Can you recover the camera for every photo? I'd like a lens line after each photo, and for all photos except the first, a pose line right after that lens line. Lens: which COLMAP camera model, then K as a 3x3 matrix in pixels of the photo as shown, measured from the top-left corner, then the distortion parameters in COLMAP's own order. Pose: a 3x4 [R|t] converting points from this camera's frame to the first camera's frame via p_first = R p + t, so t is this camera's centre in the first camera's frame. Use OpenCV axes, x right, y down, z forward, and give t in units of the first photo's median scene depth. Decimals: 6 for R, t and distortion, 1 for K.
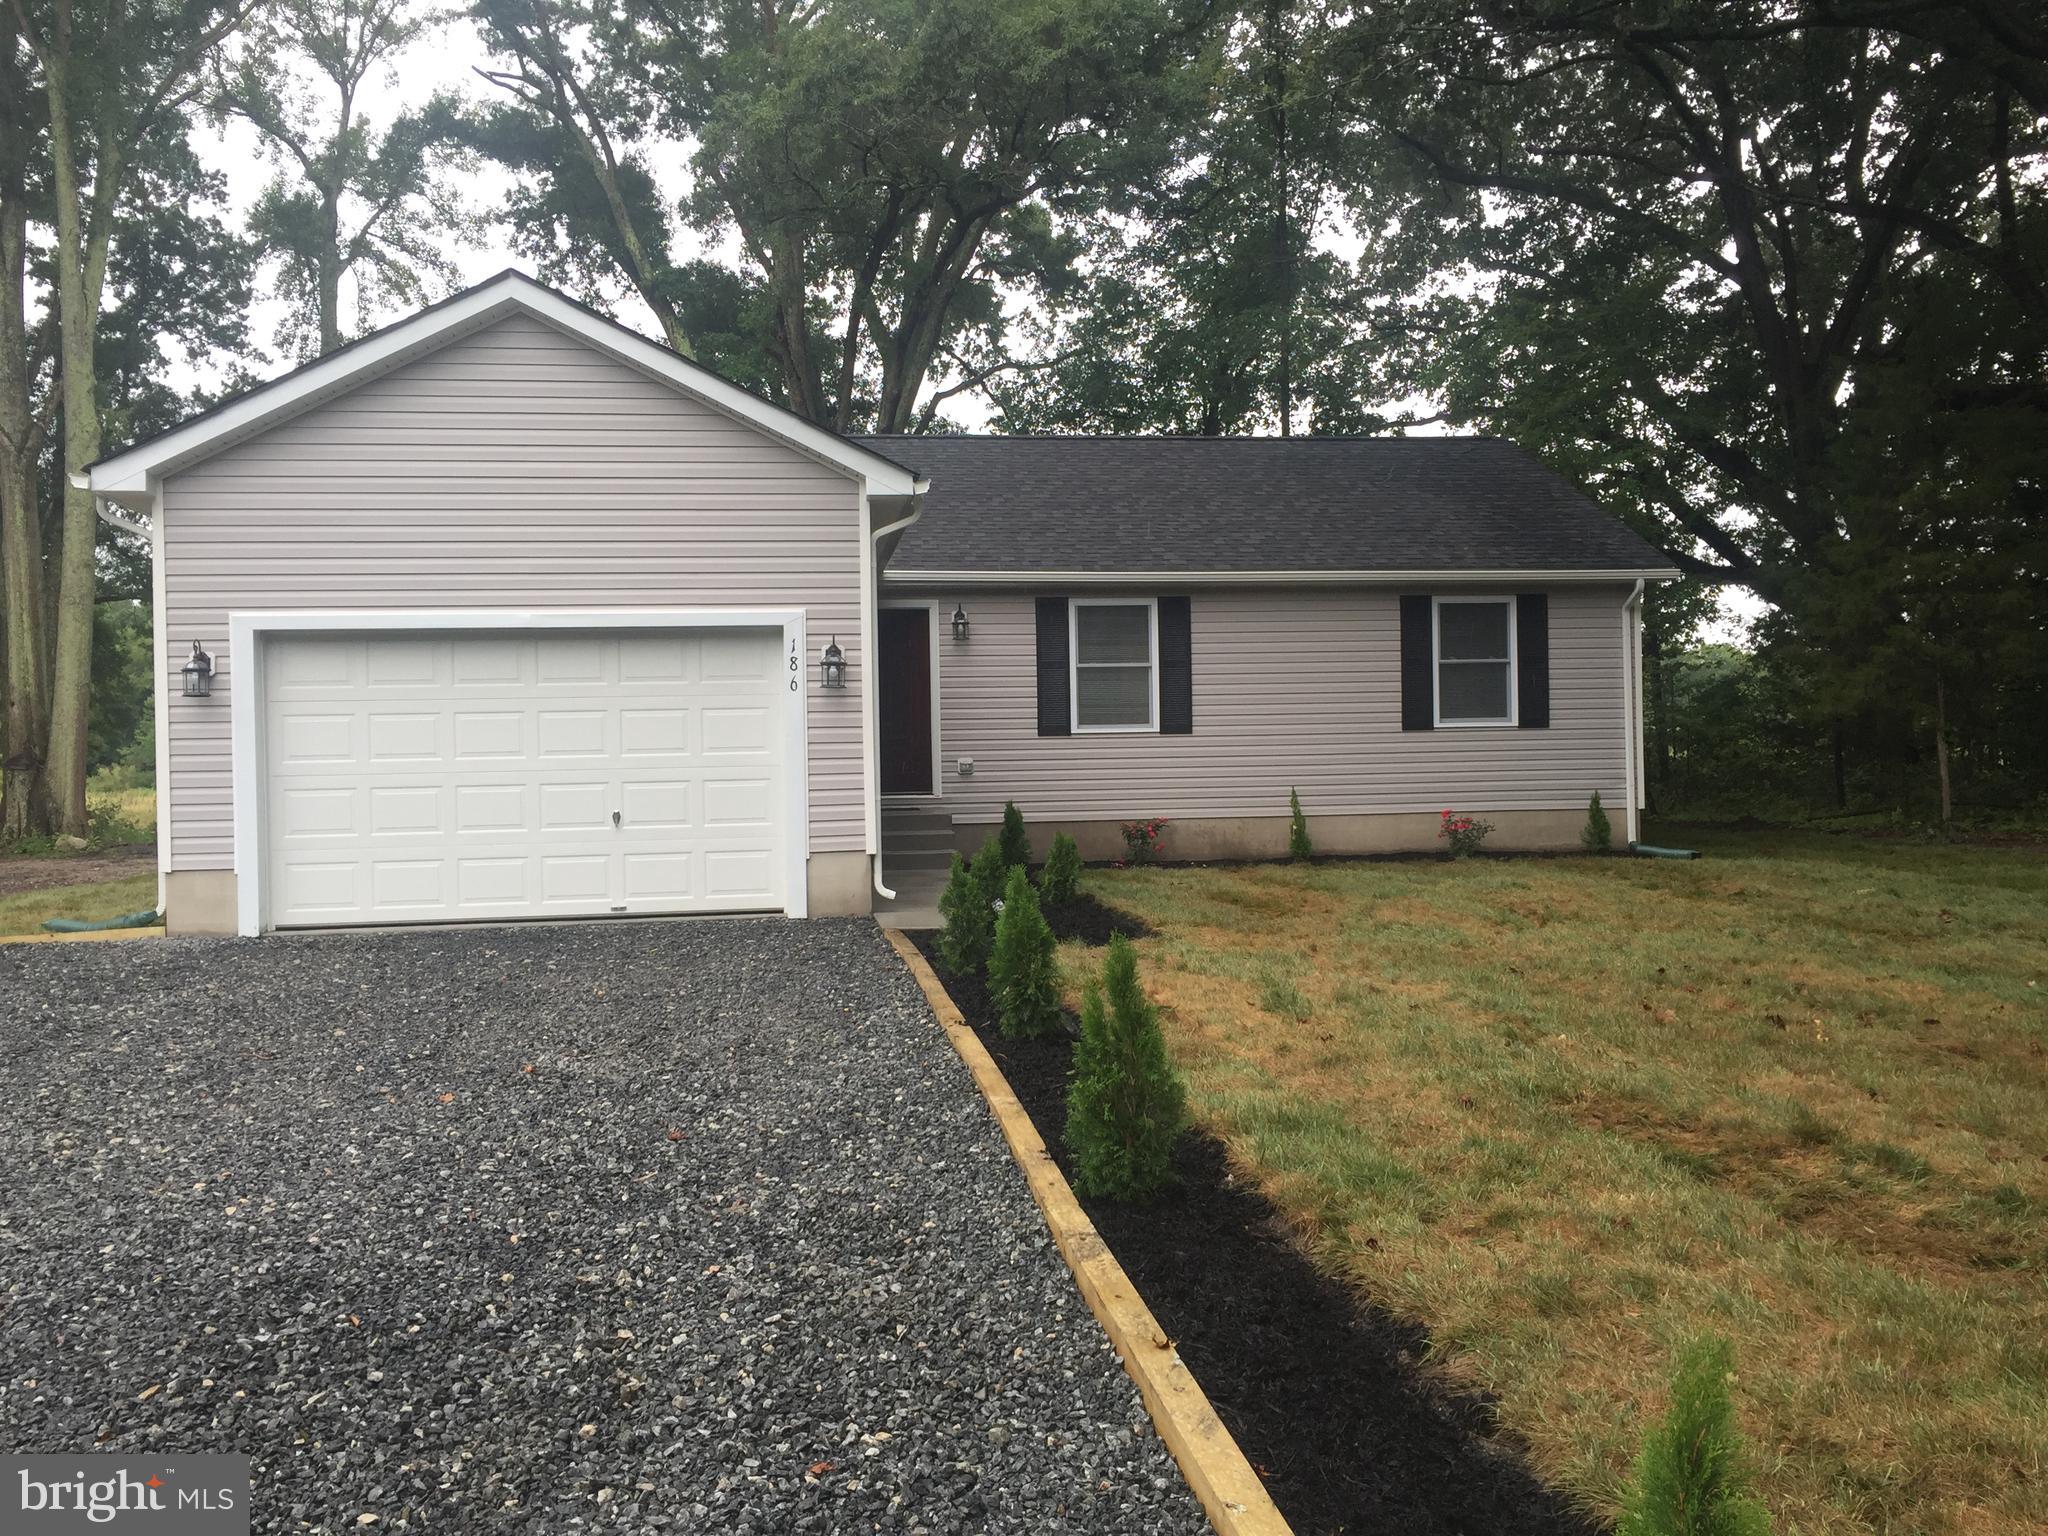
lens RADIAL K [[1736.5, 0, 1008.8], [0, 1736.5, 775.5], [0, 0, 1]] dist [0.072808, -0.104256]
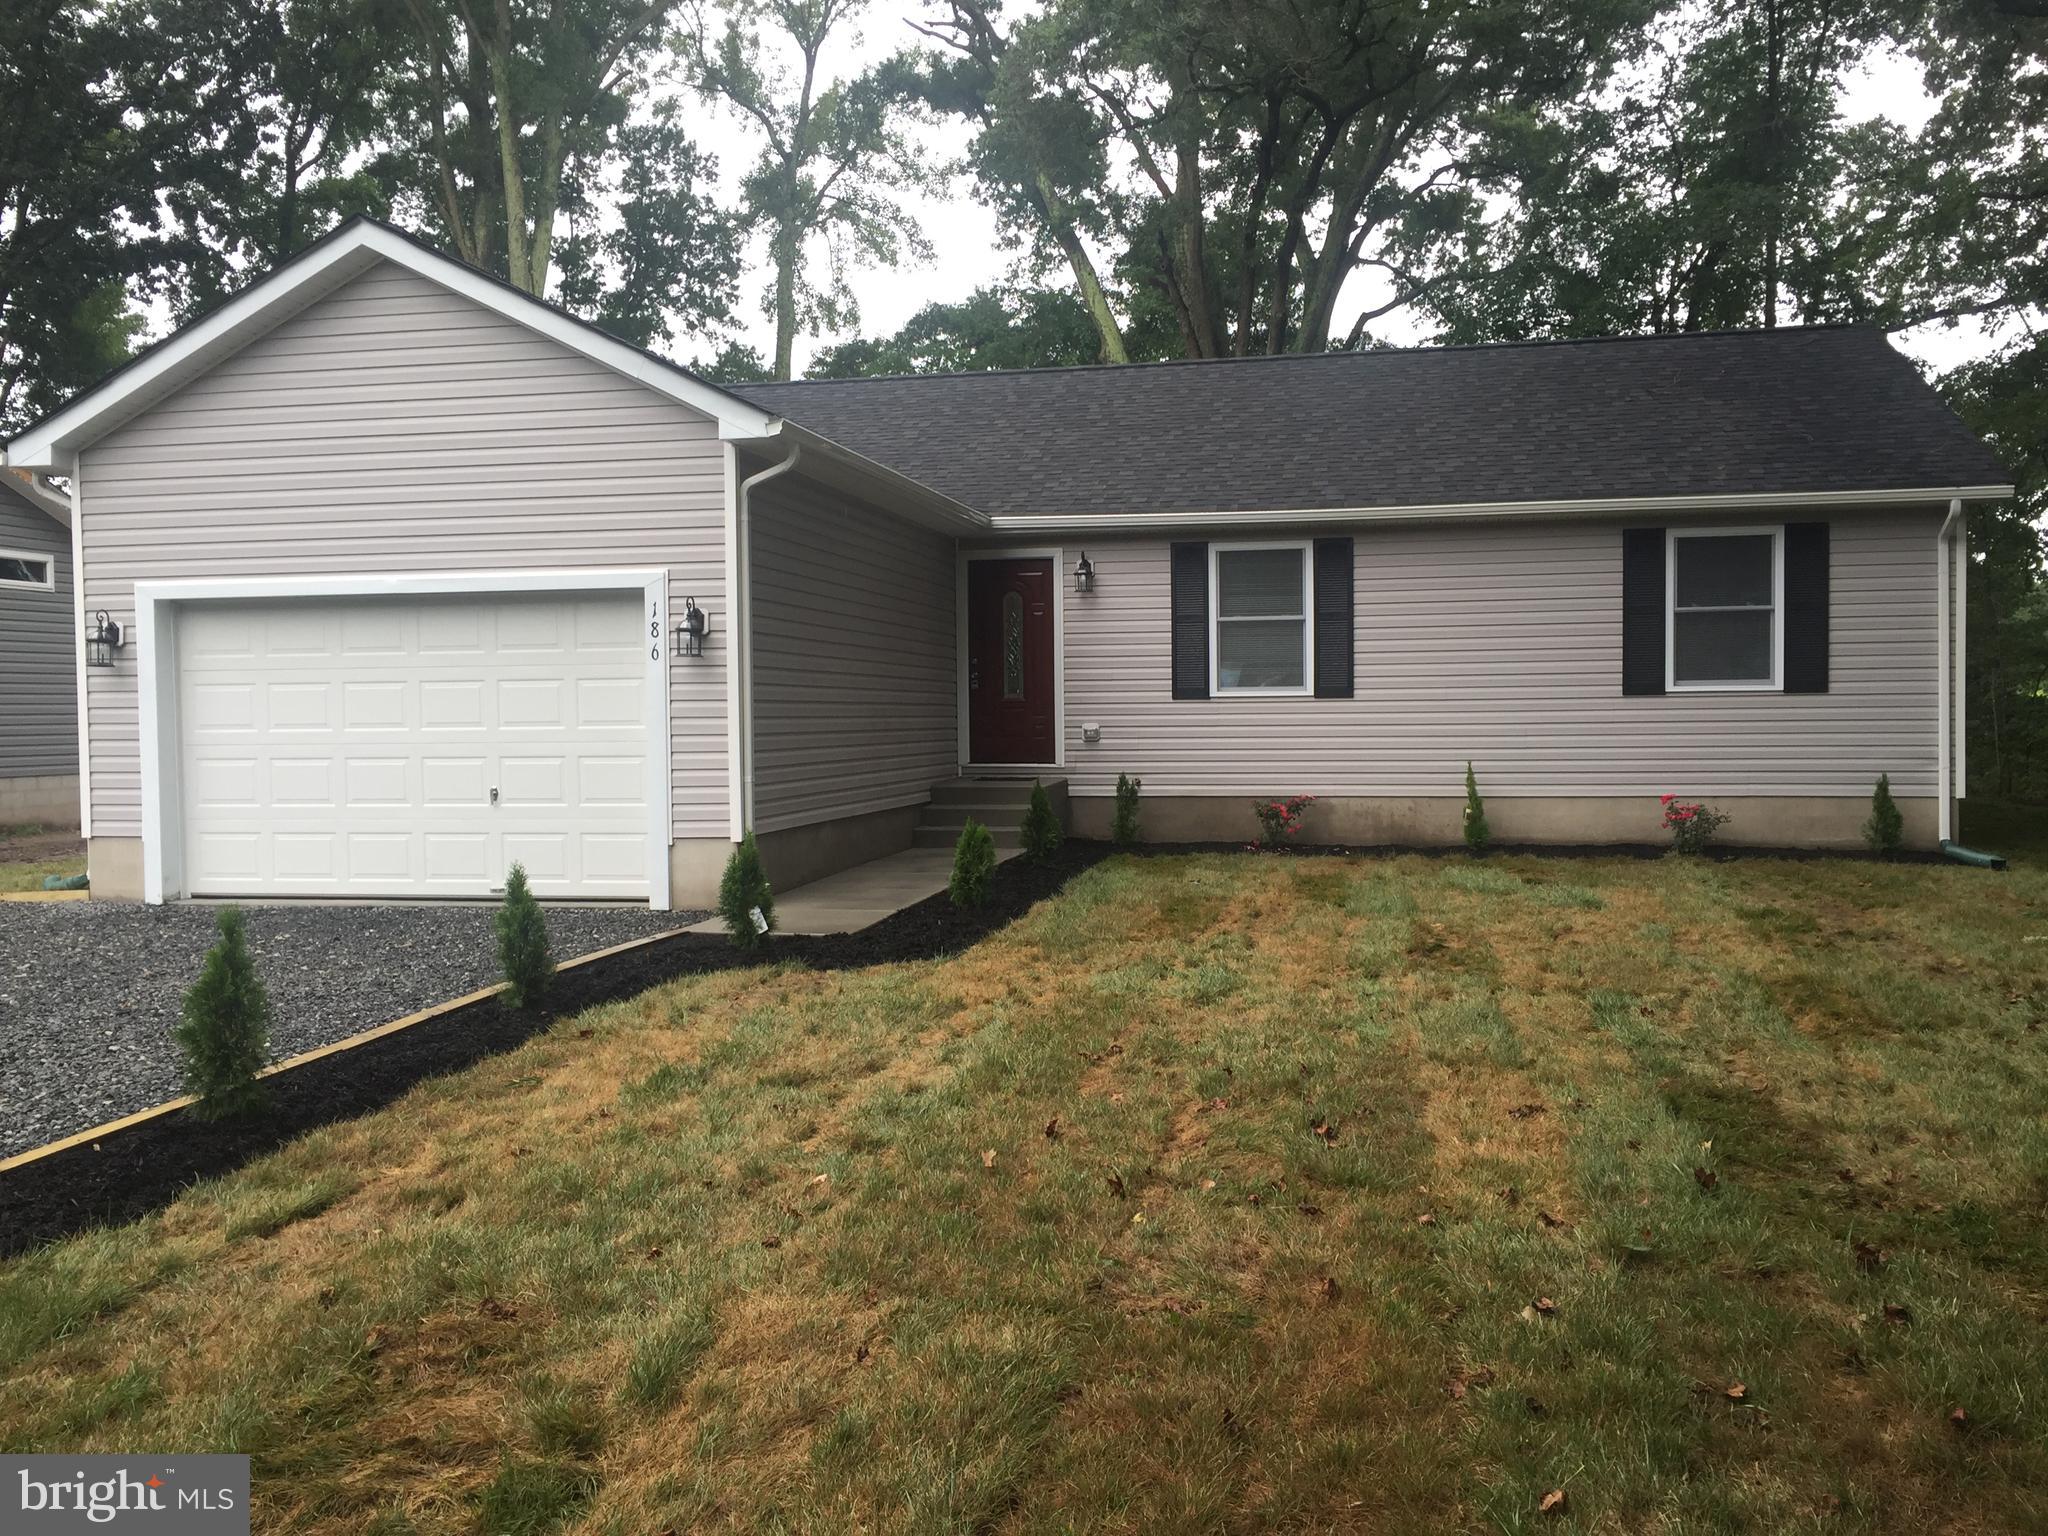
lens RADIAL K [[1736.5, 0, 1014.2], [0, 1736.5, 774.6], [0, 0, 1]] dist [0.072808, -0.104256]
pose [[0.944622, 0.022391, -0.327397, 0.227209], [-0.010995, 0.999269, 0.036619, -0.015672], [0.327977, -0.030992, 0.944177, 0.131207]]
